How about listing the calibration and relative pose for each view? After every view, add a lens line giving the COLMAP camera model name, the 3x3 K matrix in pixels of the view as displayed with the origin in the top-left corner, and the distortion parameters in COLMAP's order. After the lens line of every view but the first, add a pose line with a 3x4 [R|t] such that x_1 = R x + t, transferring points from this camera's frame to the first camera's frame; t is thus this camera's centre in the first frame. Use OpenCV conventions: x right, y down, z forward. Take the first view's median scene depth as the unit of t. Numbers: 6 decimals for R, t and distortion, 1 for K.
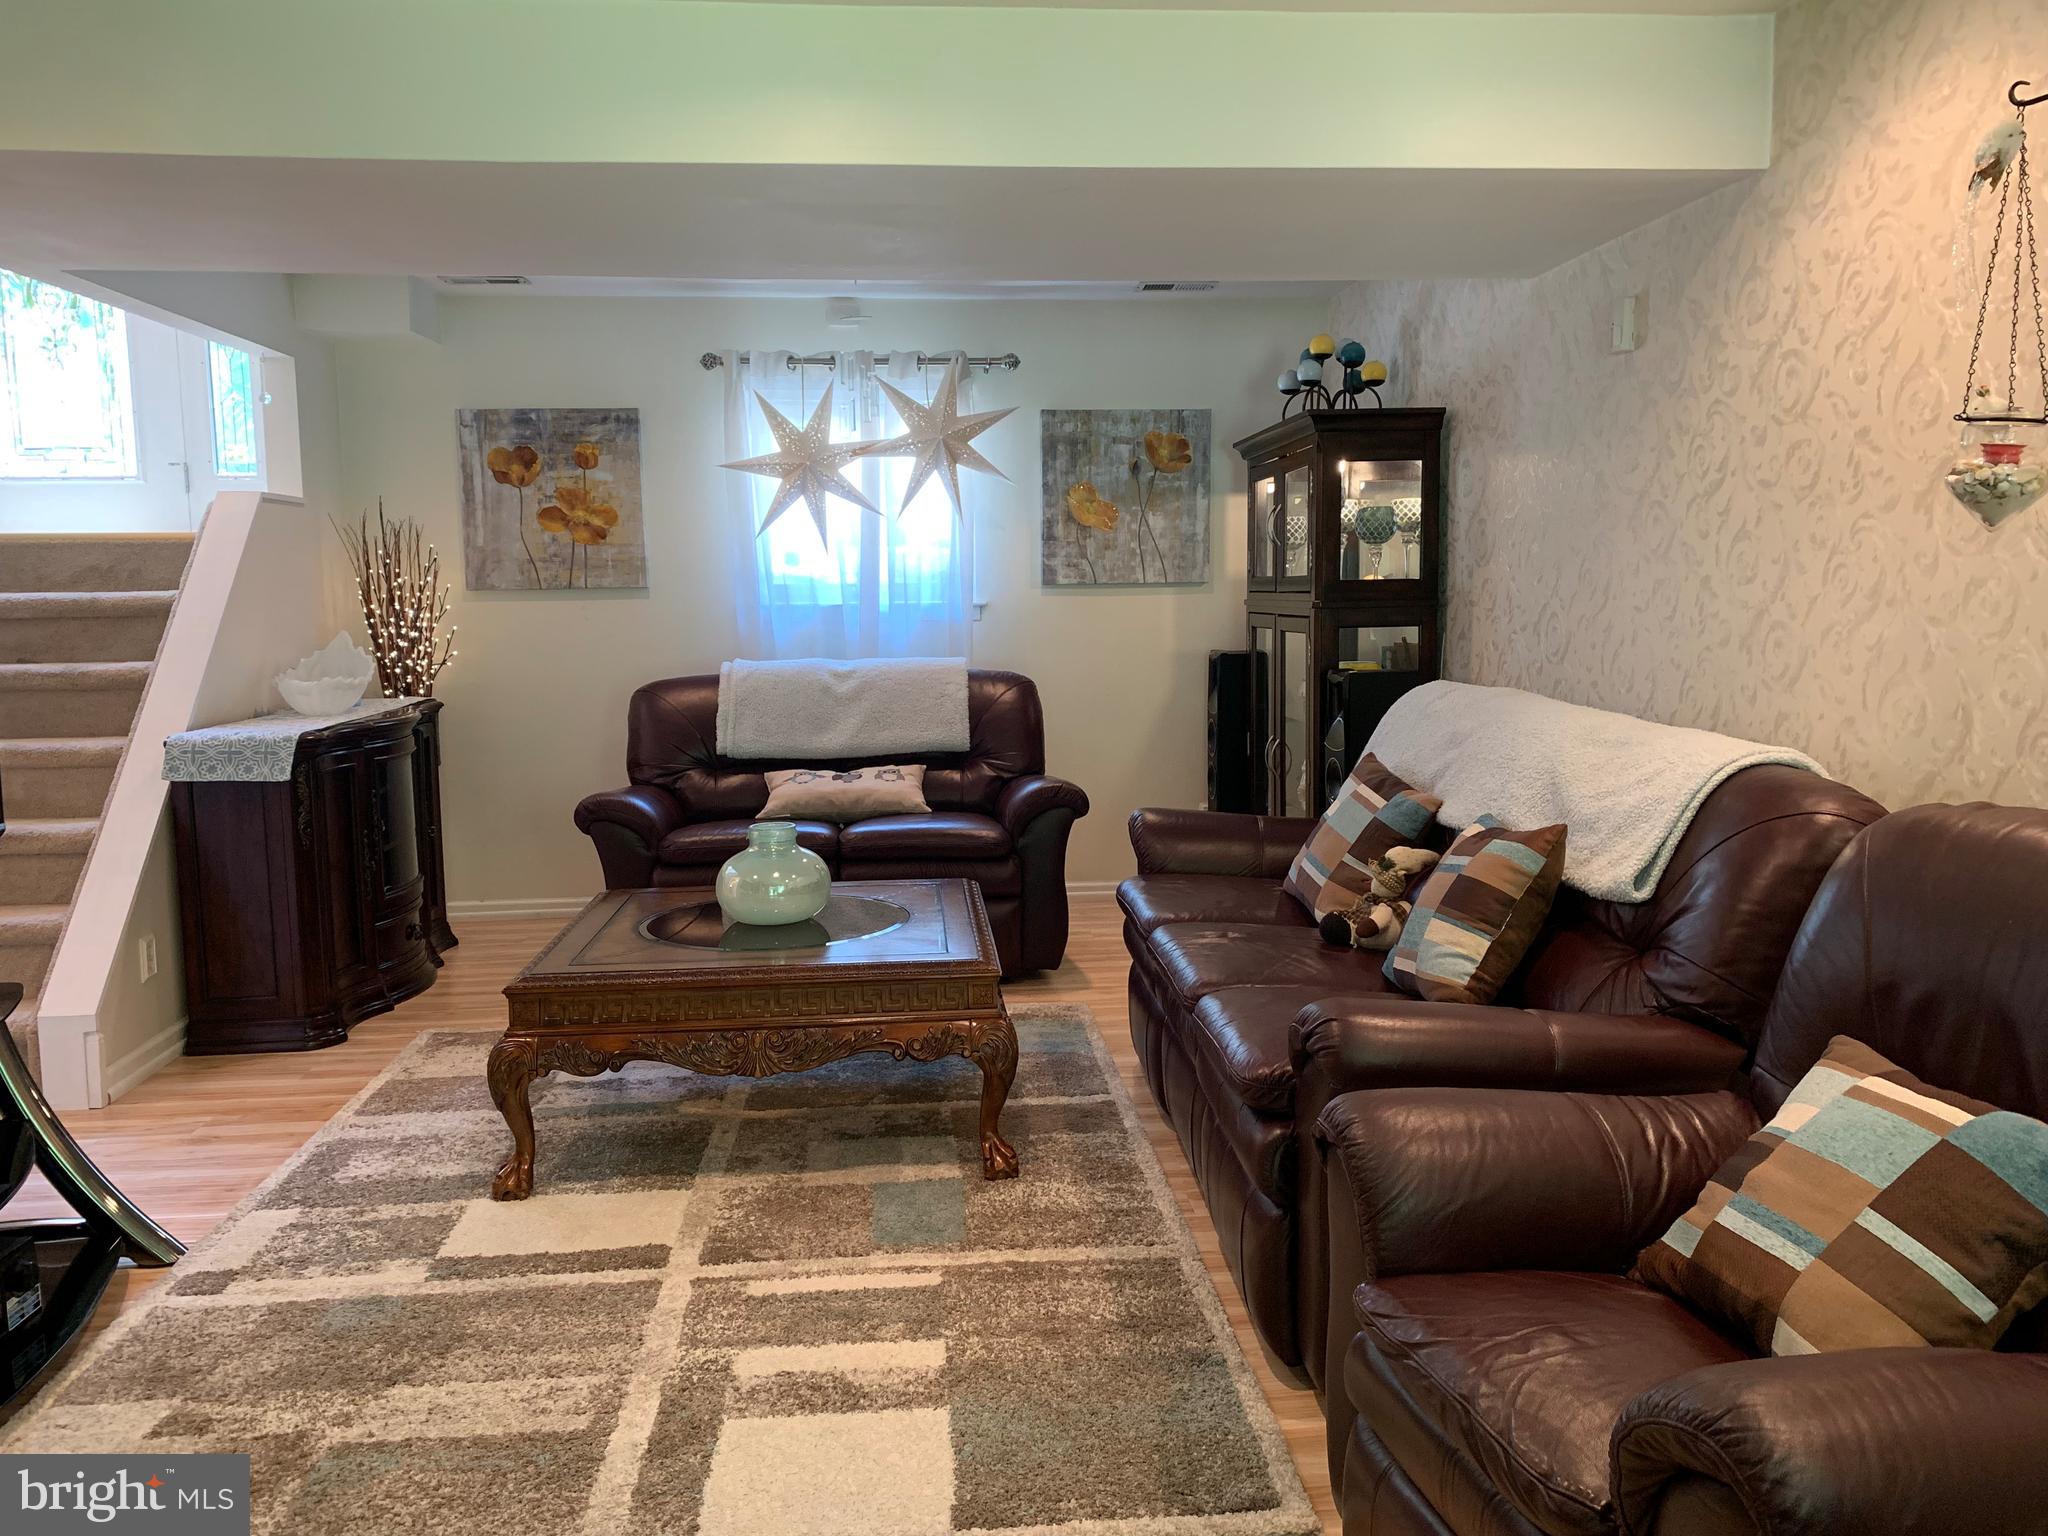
lens RADIAL K [[1625.7, 0, 1024.0], [0, 1625.7, 768.0], [0, 0, 1]] dist [0.175371, -0.002363]
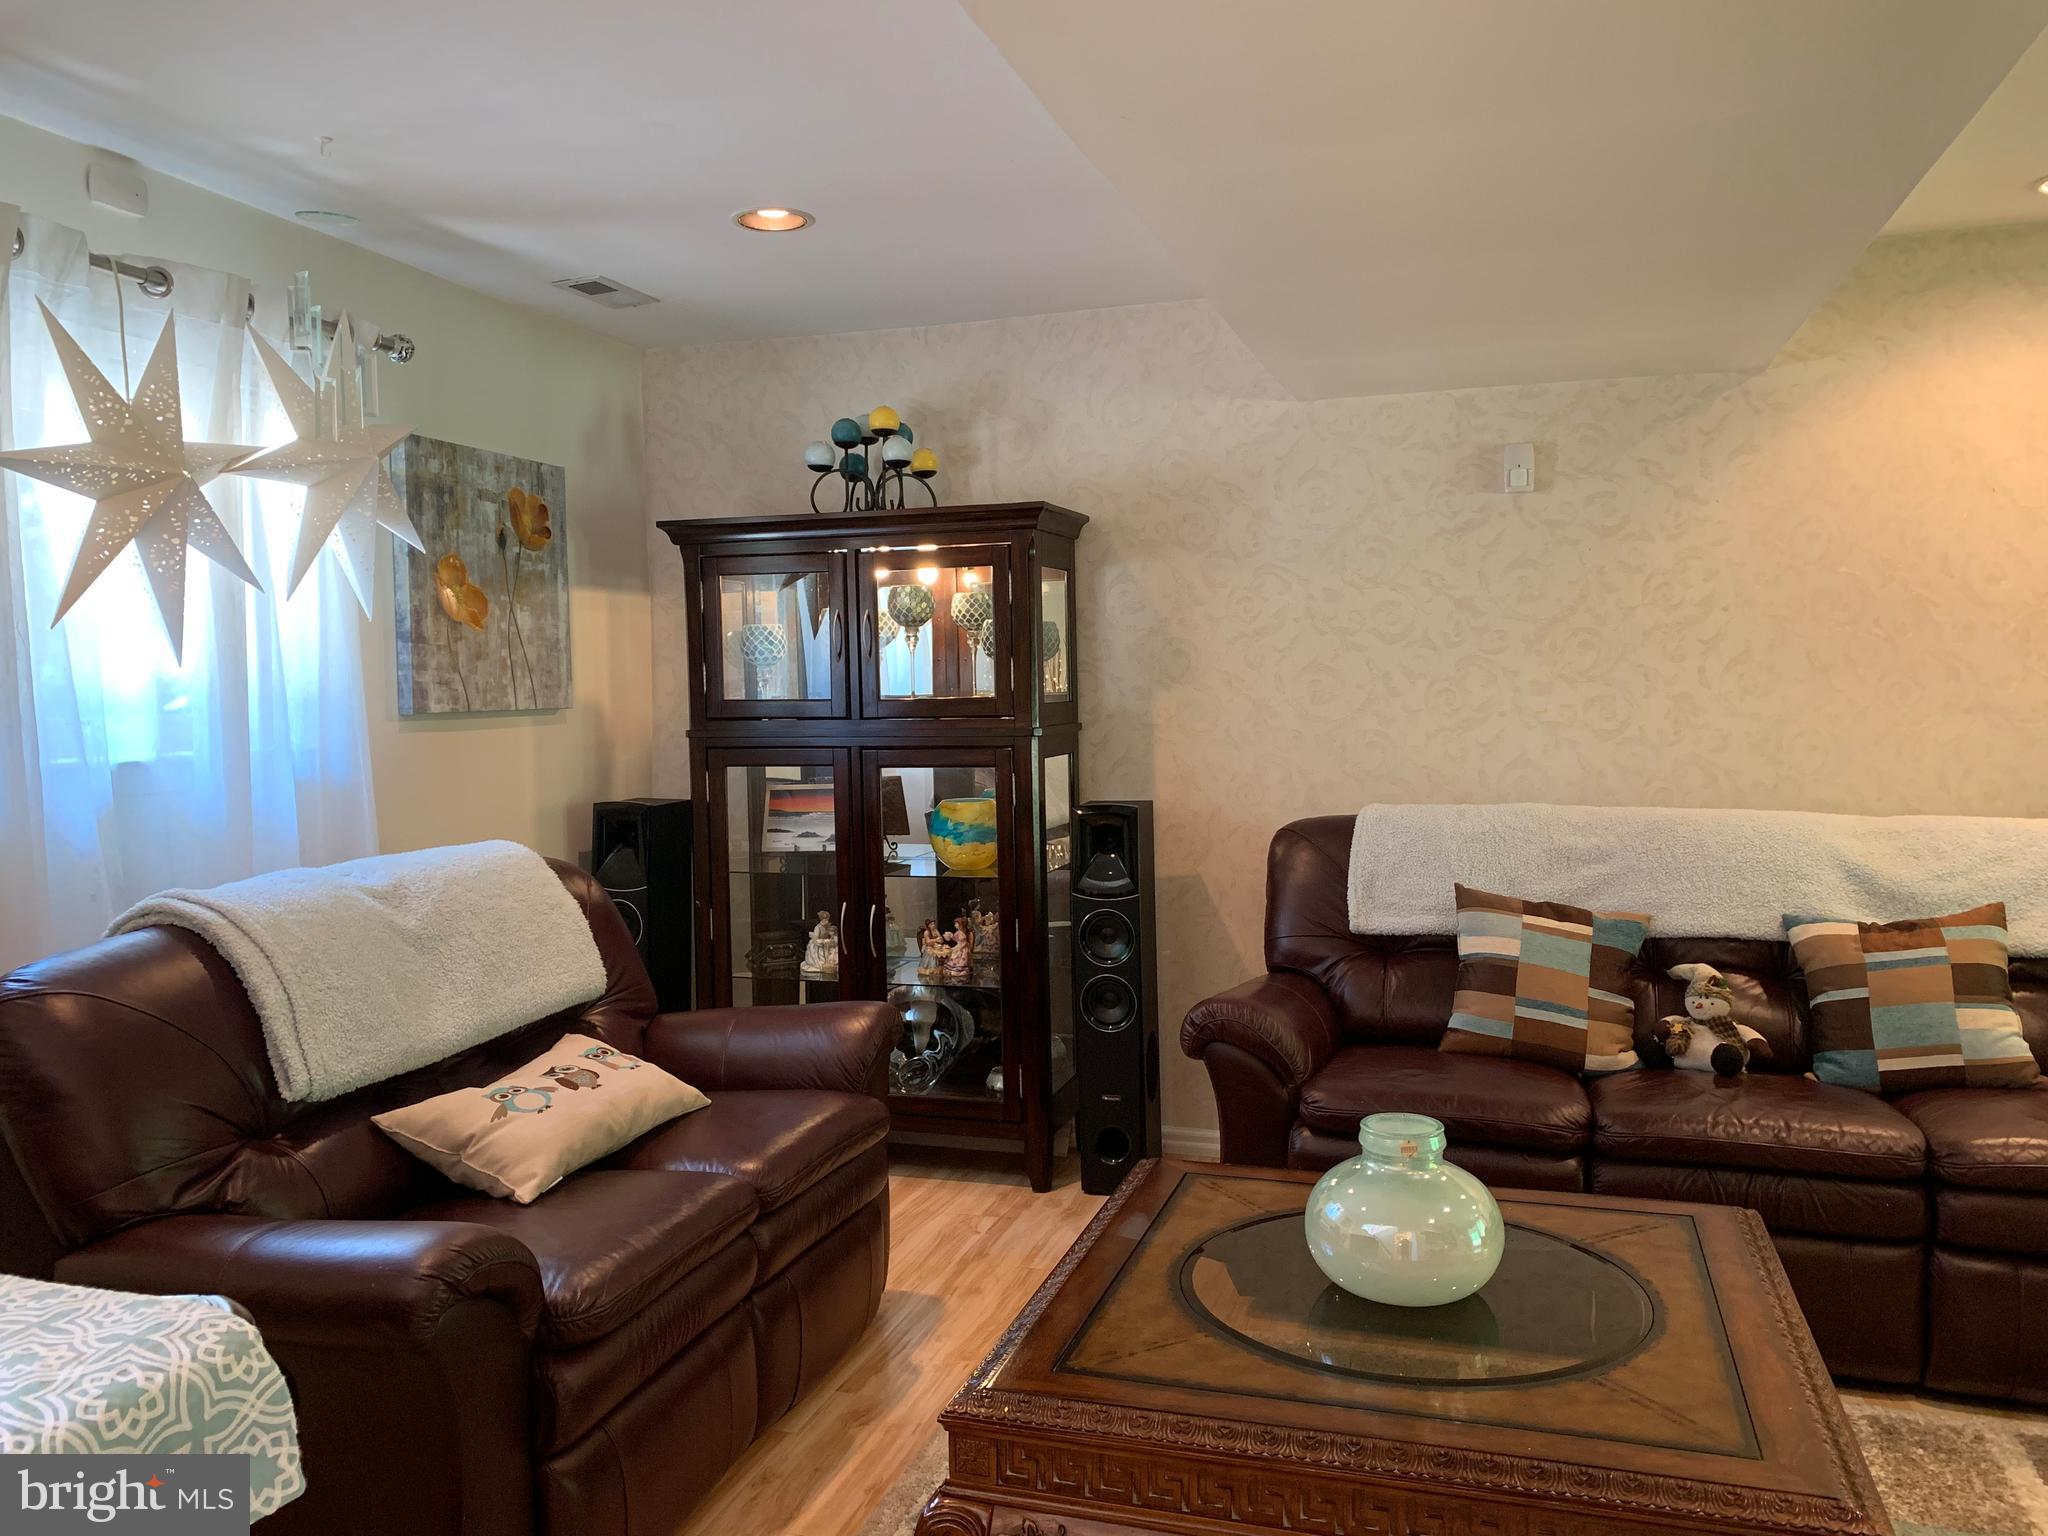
lens RADIAL K [[1602.7, 0, 1024.0], [0, 1602.7, 768.0], [0, 0, 1]] dist [0.067315, 0.000060]
pose [[0.379437, -0.048258, 0.923958, -0.464468], [0.117236, 0.993097, 0.003725, -0.068507], [-0.917760, 0.106908, 0.382475, 0.565119]]
